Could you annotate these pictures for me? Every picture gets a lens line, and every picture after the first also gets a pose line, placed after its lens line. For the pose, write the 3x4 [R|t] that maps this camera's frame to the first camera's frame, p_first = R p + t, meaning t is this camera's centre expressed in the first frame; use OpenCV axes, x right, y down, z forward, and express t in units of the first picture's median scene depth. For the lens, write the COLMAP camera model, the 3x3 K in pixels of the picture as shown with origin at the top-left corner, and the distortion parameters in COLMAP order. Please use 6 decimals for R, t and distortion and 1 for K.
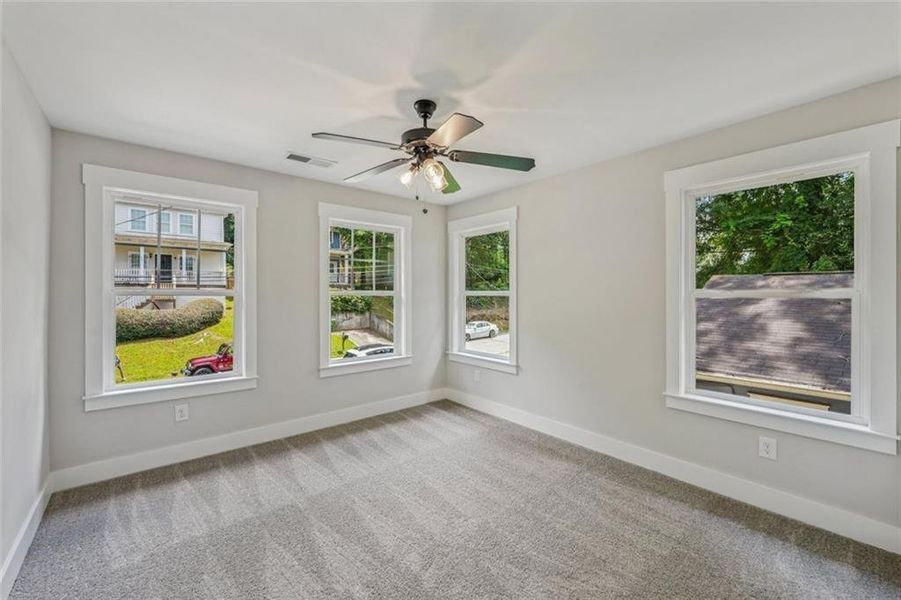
lens RADIAL K [[365.6, 0, 449.0], [0, 365.6, 297.4], [0, 0, 1]] dist [-0.001418, -0.000411]
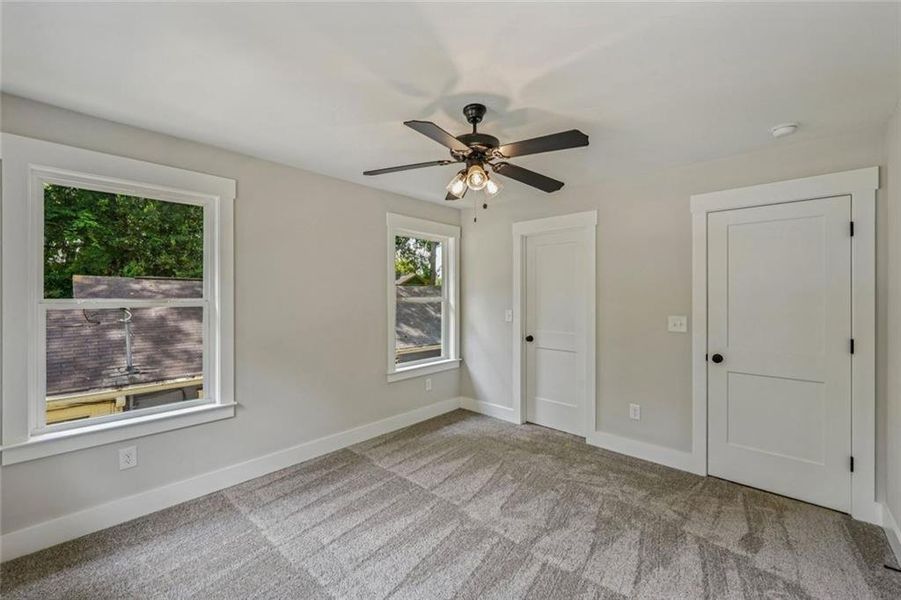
lens RADIAL K [[373.1, 0, 456.1], [0, 373.1, 297.3], [0, 0, 1]] dist [0.001398, -0.000106]
pose [[-0.135148, -0.007838, 0.990794, -0.329625], [0.015149, 0.999835, 0.009976, -0.010611], [-0.990710, 0.016358, -0.135007, 0.375340]]
